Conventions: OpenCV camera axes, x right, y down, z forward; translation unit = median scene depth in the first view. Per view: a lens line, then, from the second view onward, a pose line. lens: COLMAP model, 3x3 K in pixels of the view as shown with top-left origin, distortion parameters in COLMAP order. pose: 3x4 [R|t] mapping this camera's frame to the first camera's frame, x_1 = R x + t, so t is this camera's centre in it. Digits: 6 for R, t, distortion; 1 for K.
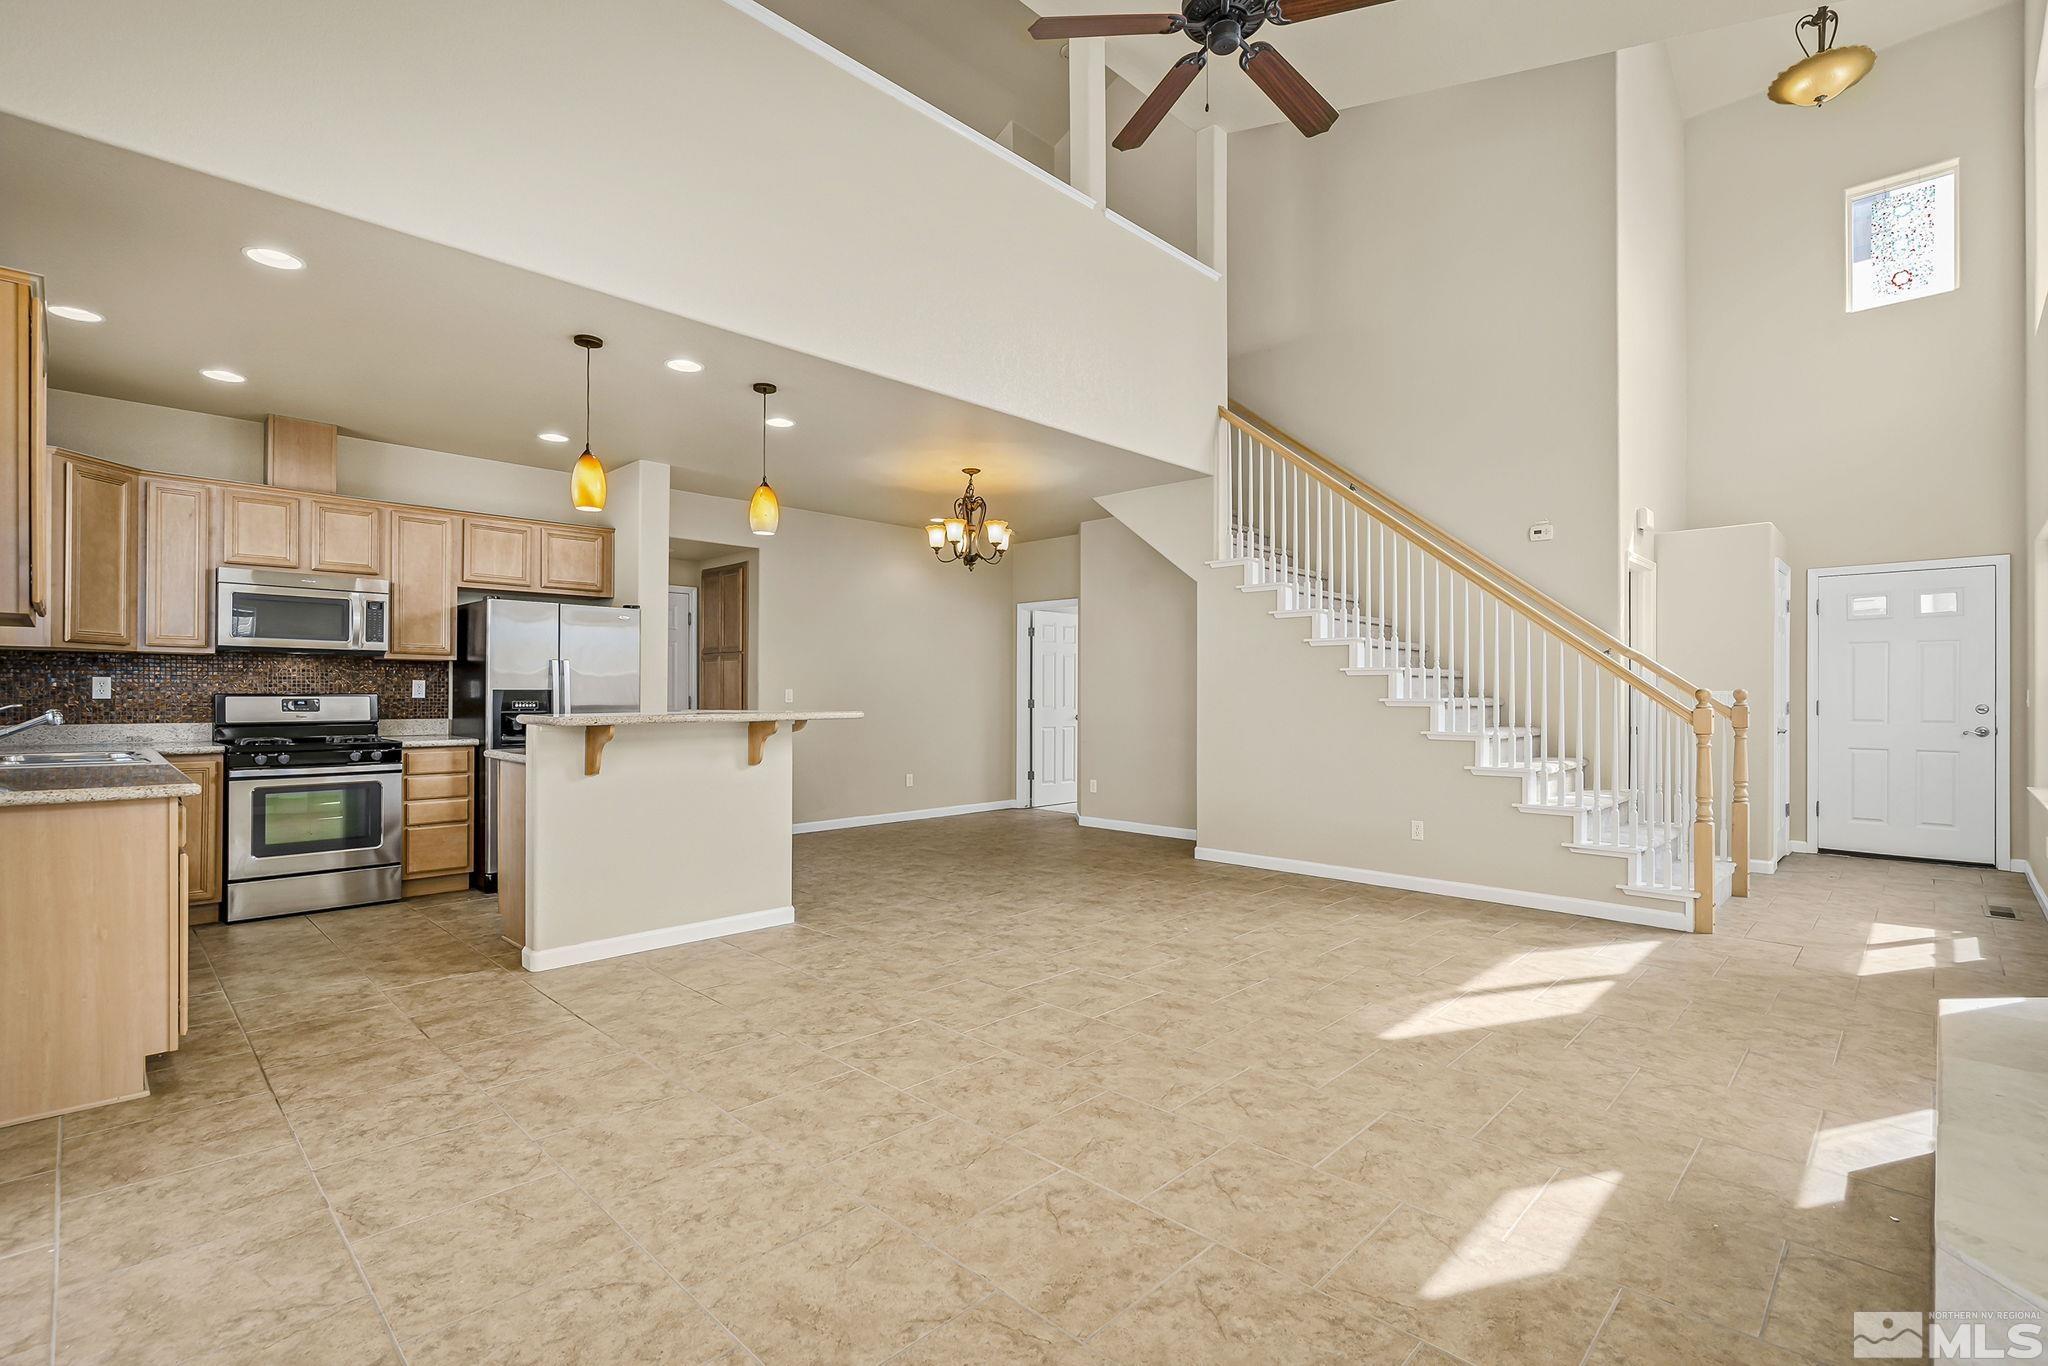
lens RADIAL K [[951.4, 0, 970.7], [0, 951.4, 697.8], [0, 0, 1]] dist [0.001647, 0.000295]
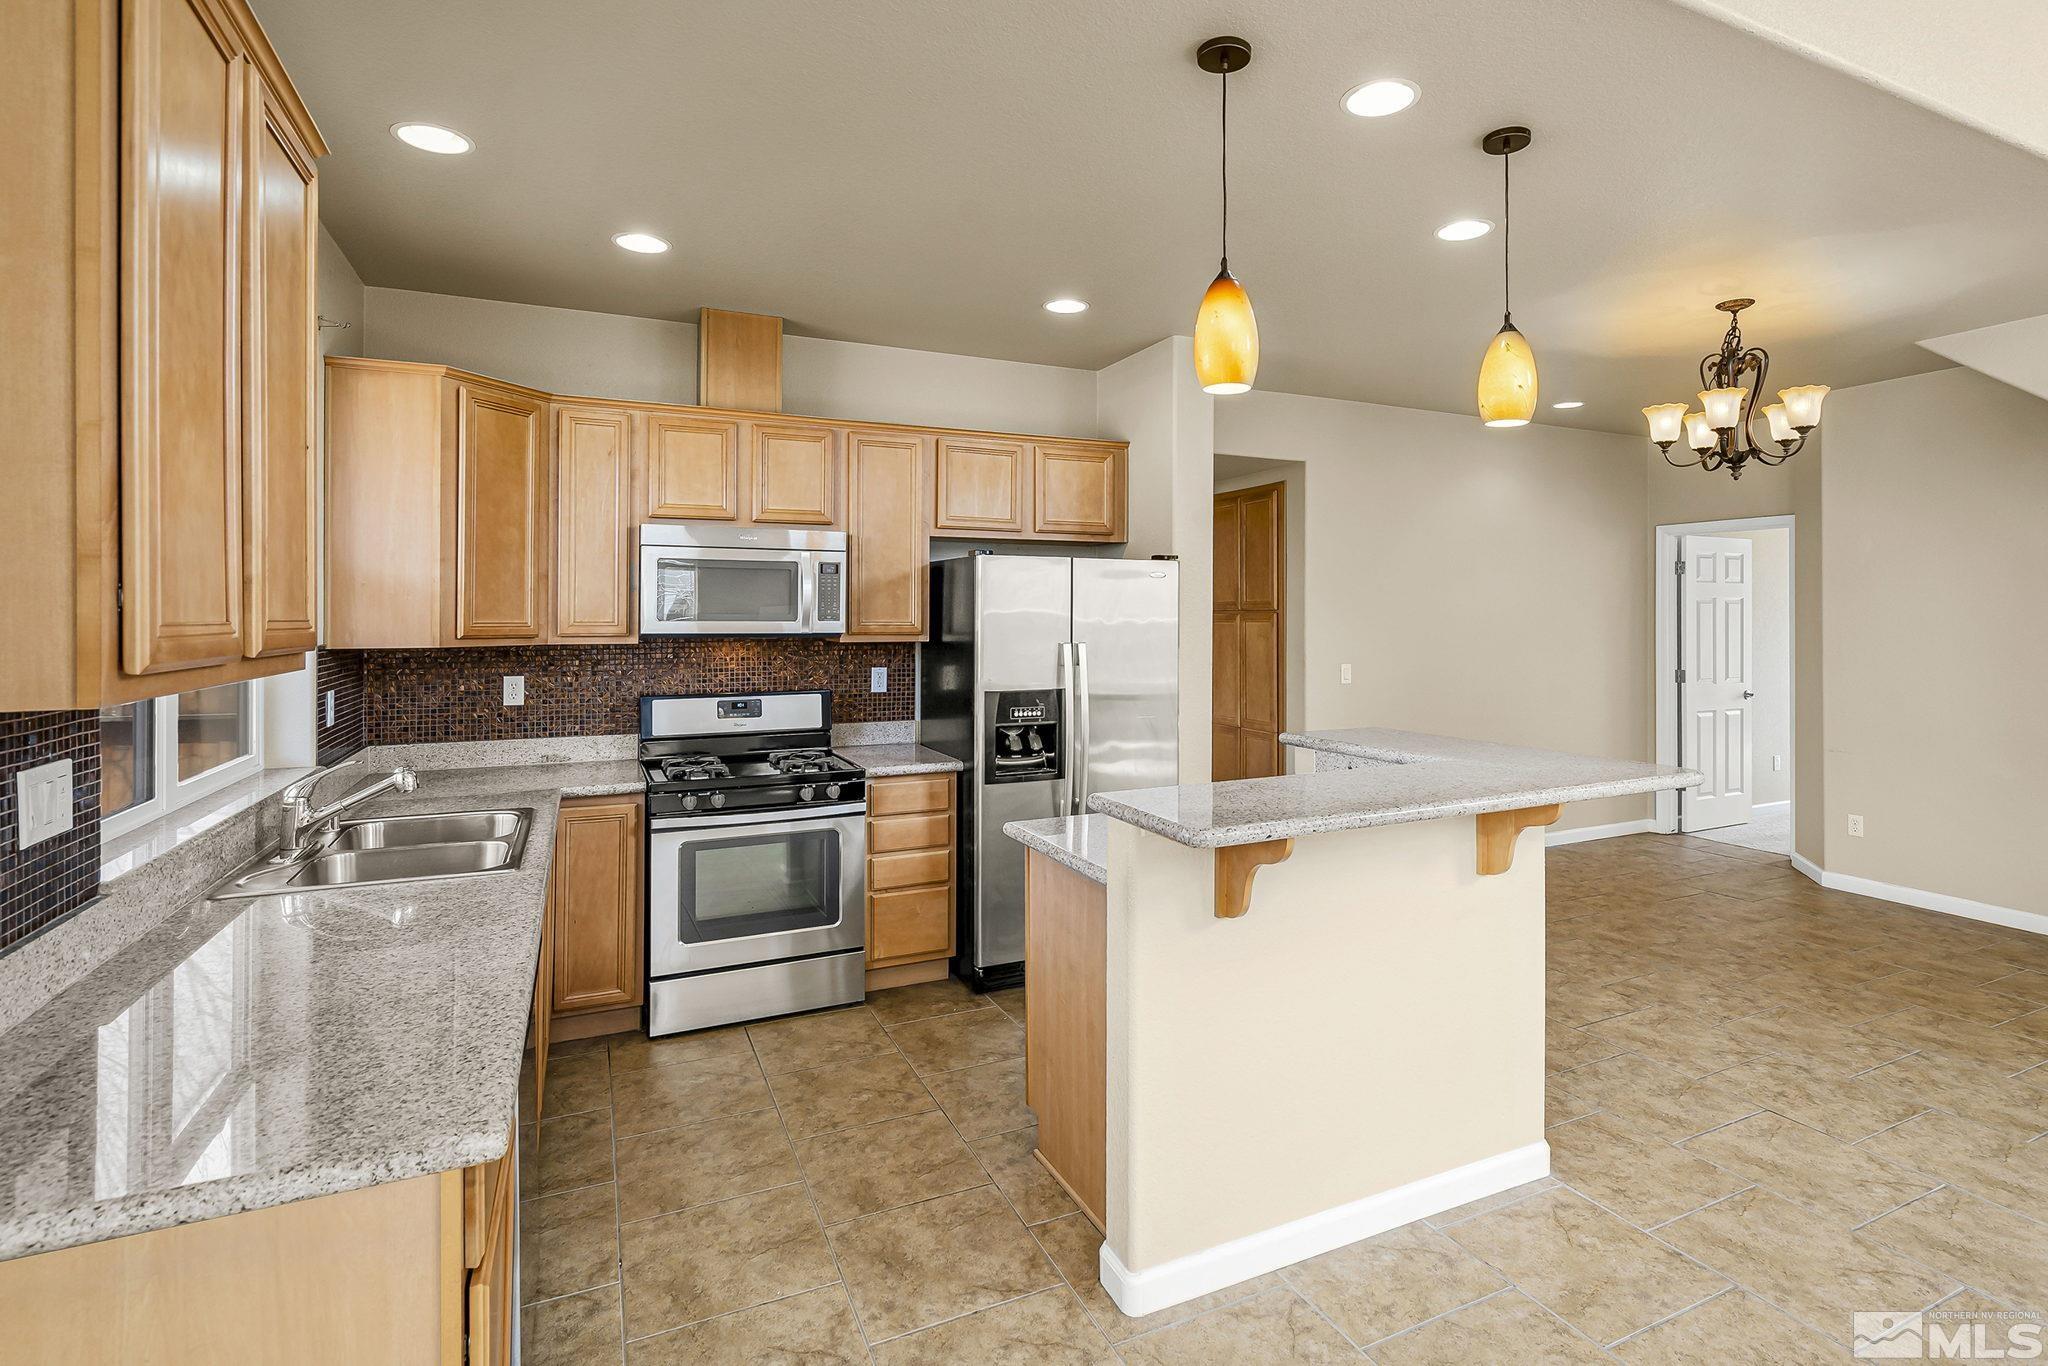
lens RADIAL K [[997.2, 0, 1030.0], [0, 997.2, 620.7], [0, 0, 1]] dist [-0.004651, -0.000109]
pose [[0.944823, -0.001878, -0.327576, -0.264339], [0.001456, 0.999998, -0.001534, -0.061715], [0.327579, 0.000973, 0.944823, 0.381807]]
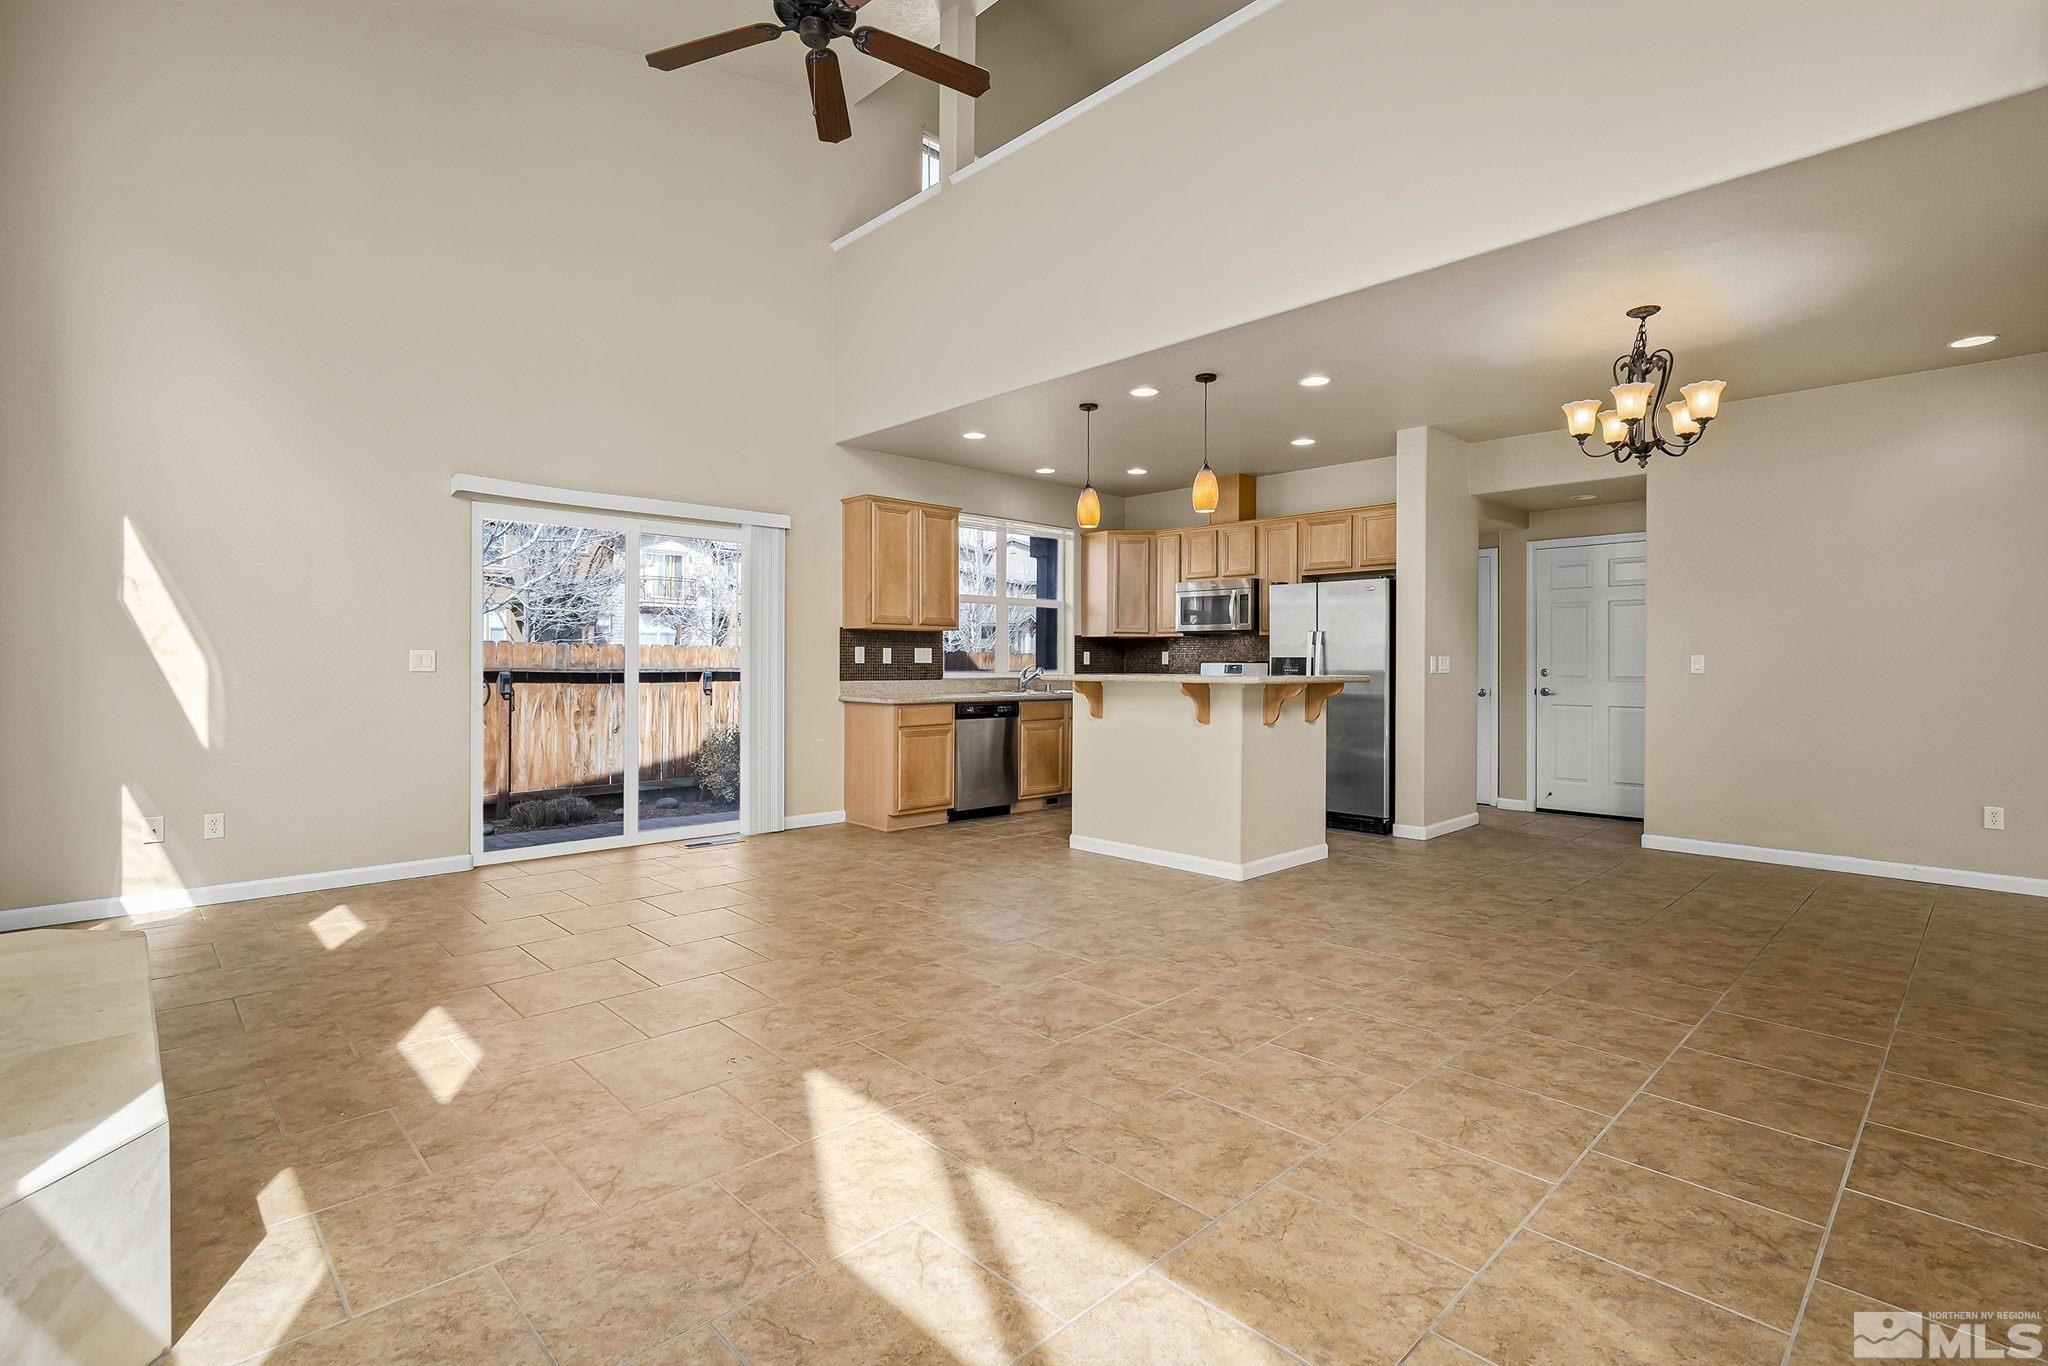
lens RADIAL K [[922.6, 0, 1056.8], [0, 922.6, 674.0], [0, 0, 1]] dist [-0.001058, -0.000345]
pose [[0.019194, 0.009473, -0.999771, 0.768636], [-0.005886, 0.999939, 0.009362, 0.003950], [0.999798, 0.005705, 0.019248, 0.742105]]
